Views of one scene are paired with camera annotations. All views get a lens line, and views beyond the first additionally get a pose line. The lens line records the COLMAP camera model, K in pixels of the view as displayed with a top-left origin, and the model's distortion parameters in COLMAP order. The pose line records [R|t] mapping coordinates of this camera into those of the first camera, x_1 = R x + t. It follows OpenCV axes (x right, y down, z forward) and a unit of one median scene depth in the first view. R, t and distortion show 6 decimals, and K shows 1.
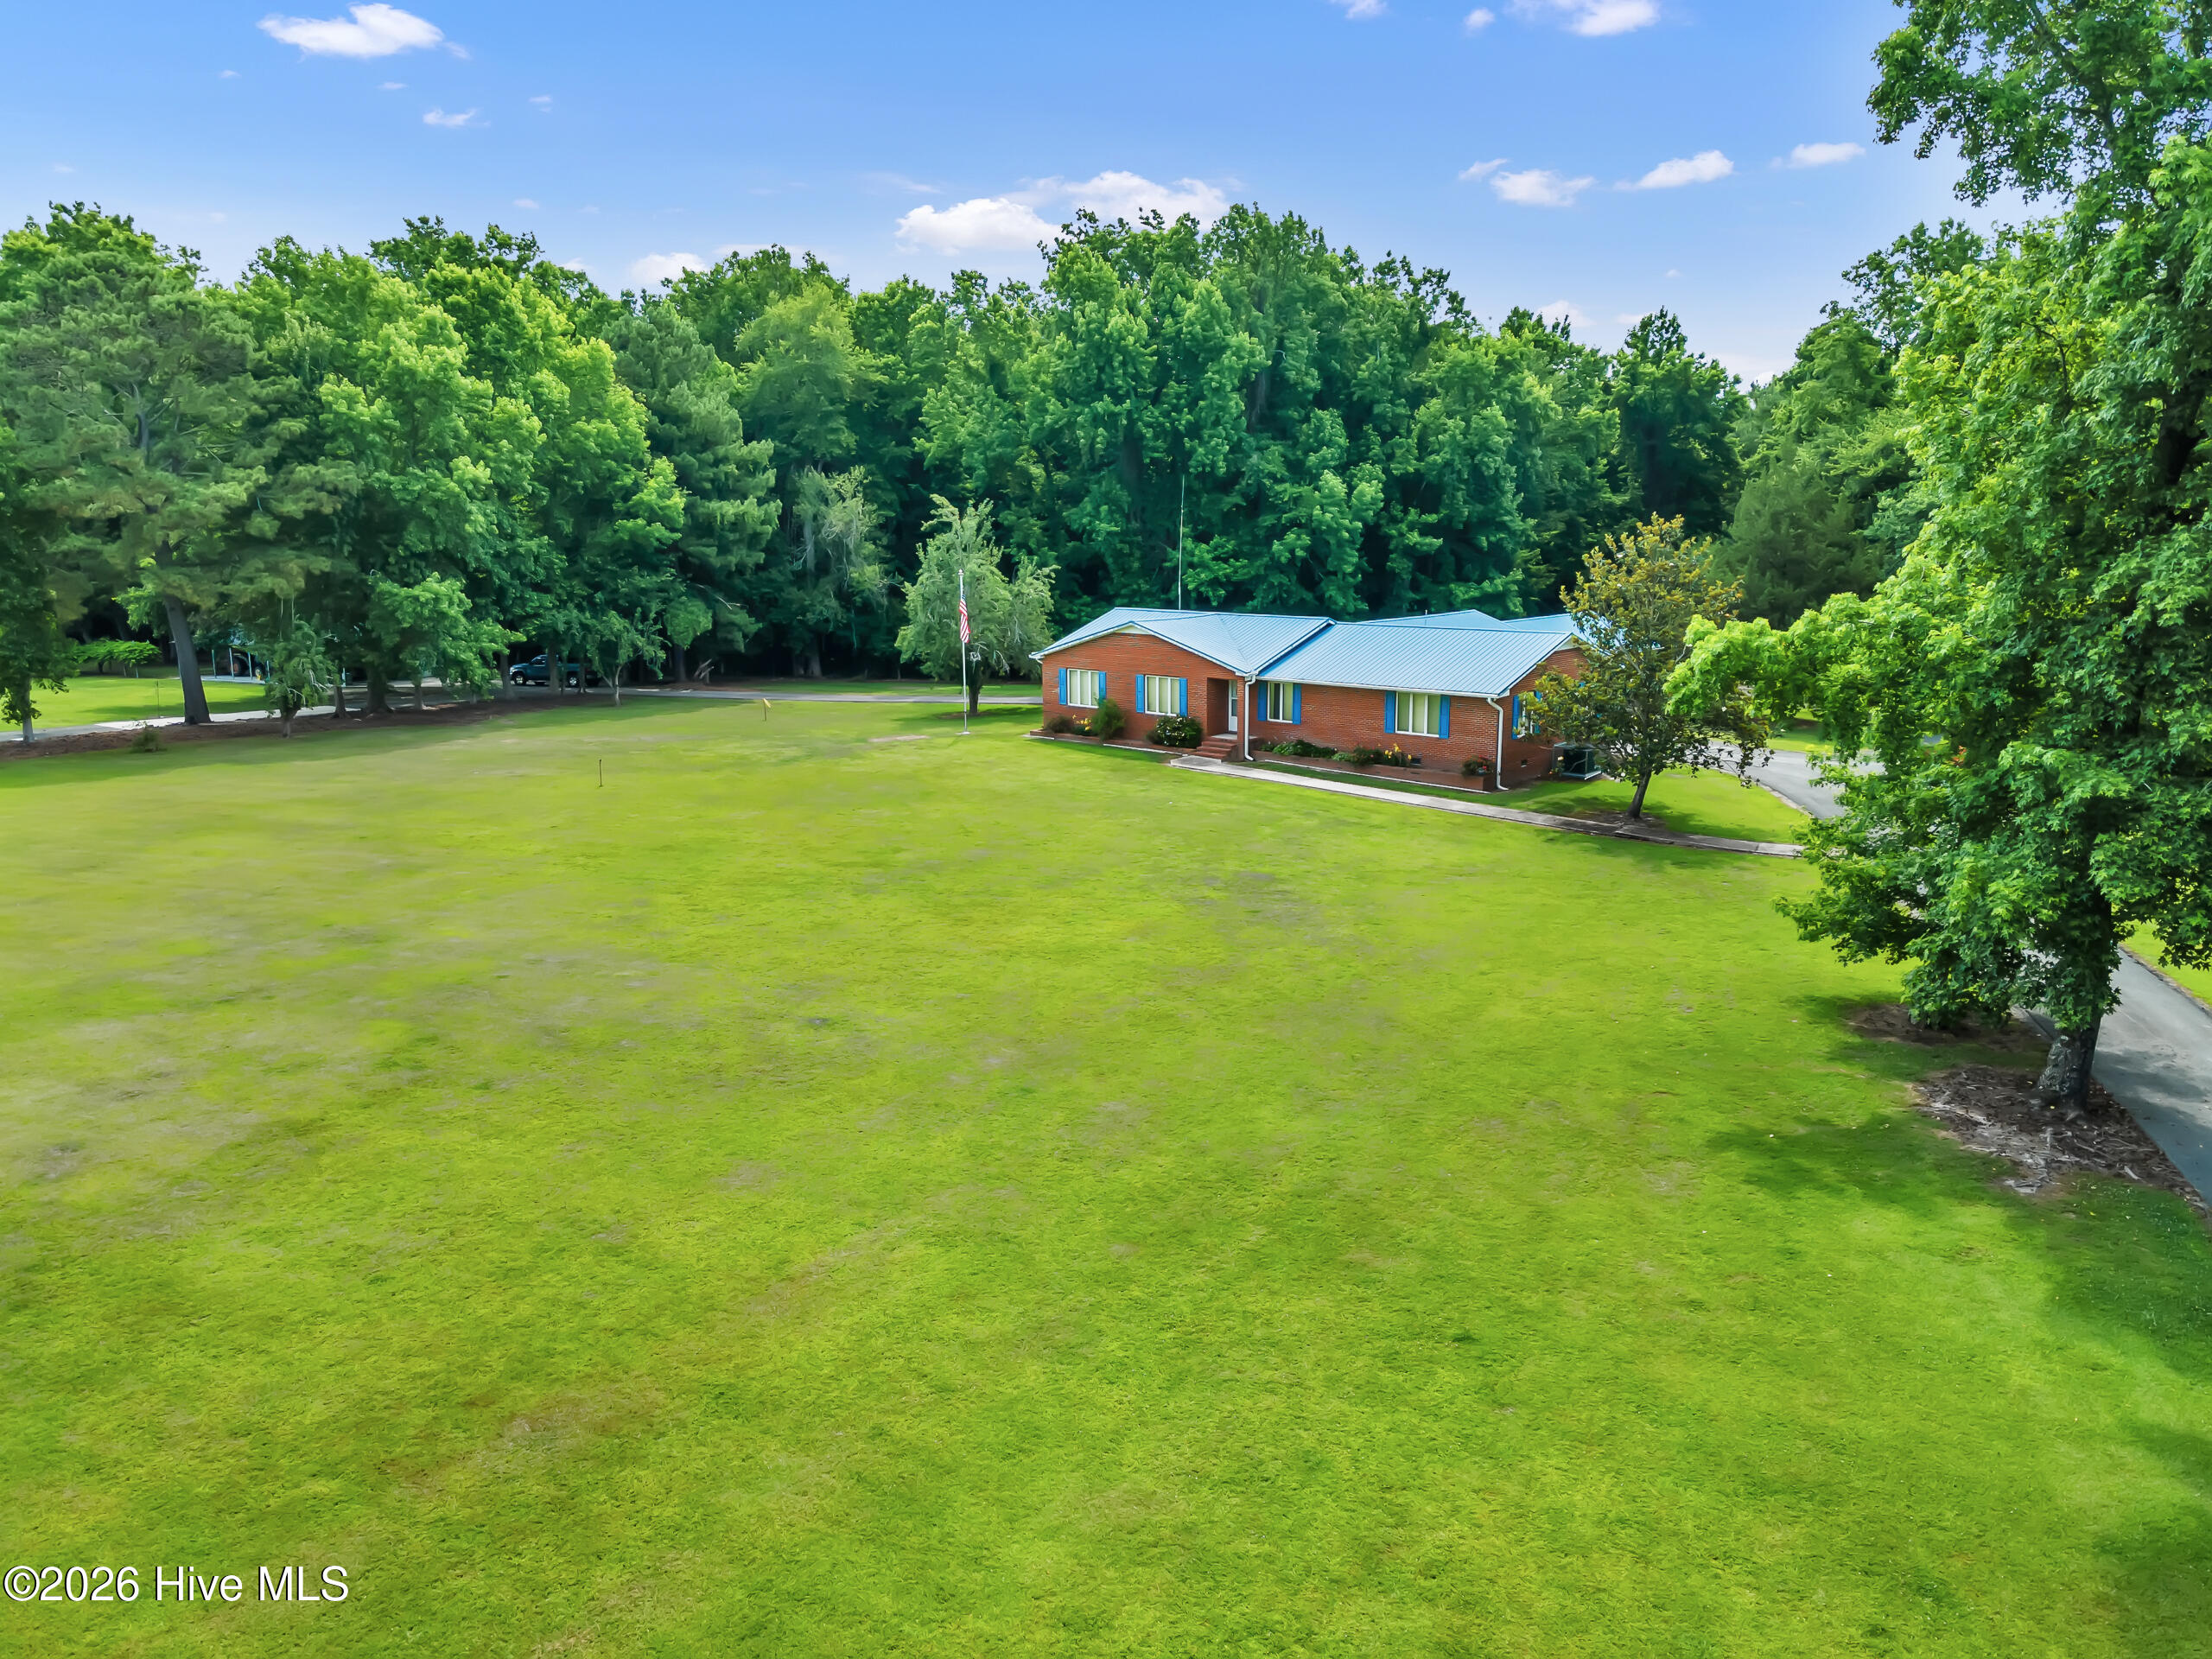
lens RADIAL K [[1617.0, 0, 1101.0], [0, 1617.0, 828.3], [0, 0, 1]] dist [0.009656, 0.061151]
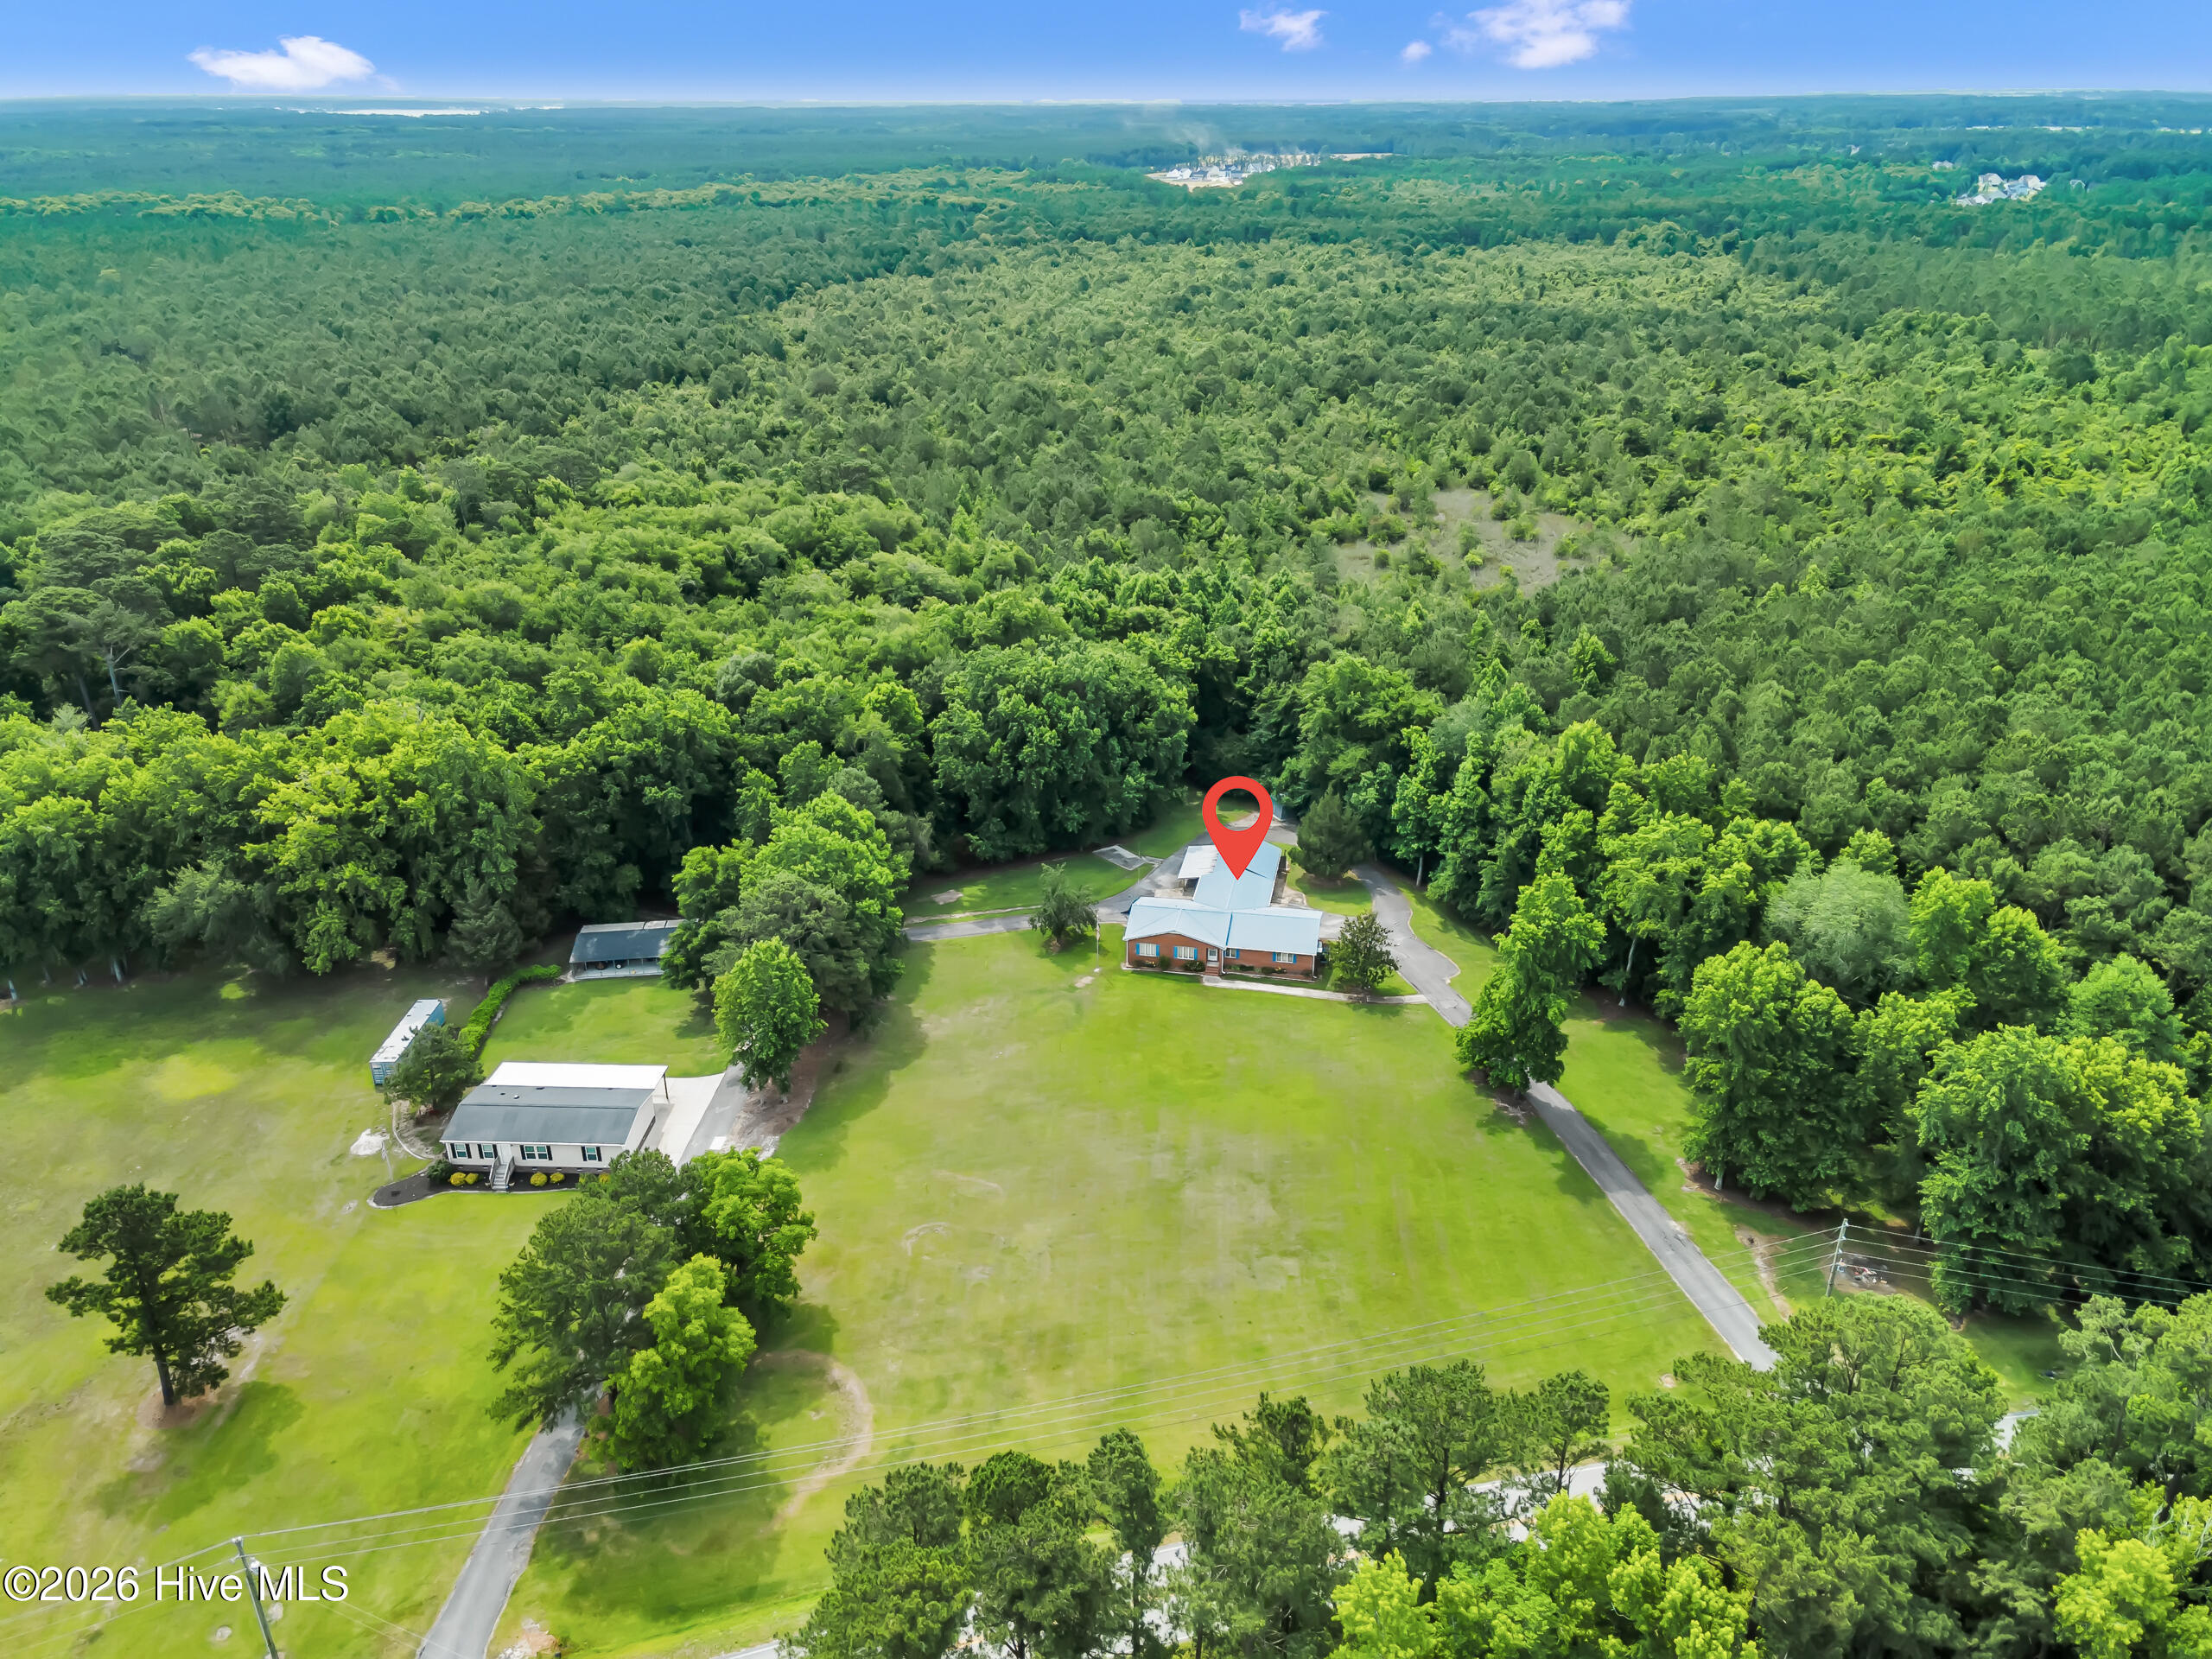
lens RADIAL K [[1617.0, 0, 1101.0], [0, 1617.0, 828.3], [0, 0, 1]] dist [0.009656, 0.061151]
pose [[0.855030, -0.214347, 0.472206, -1.392654], [0.104195, 0.963018, 0.248473, -1.021520], [-0.508003, -0.163251, 0.845744, -1.294533]]
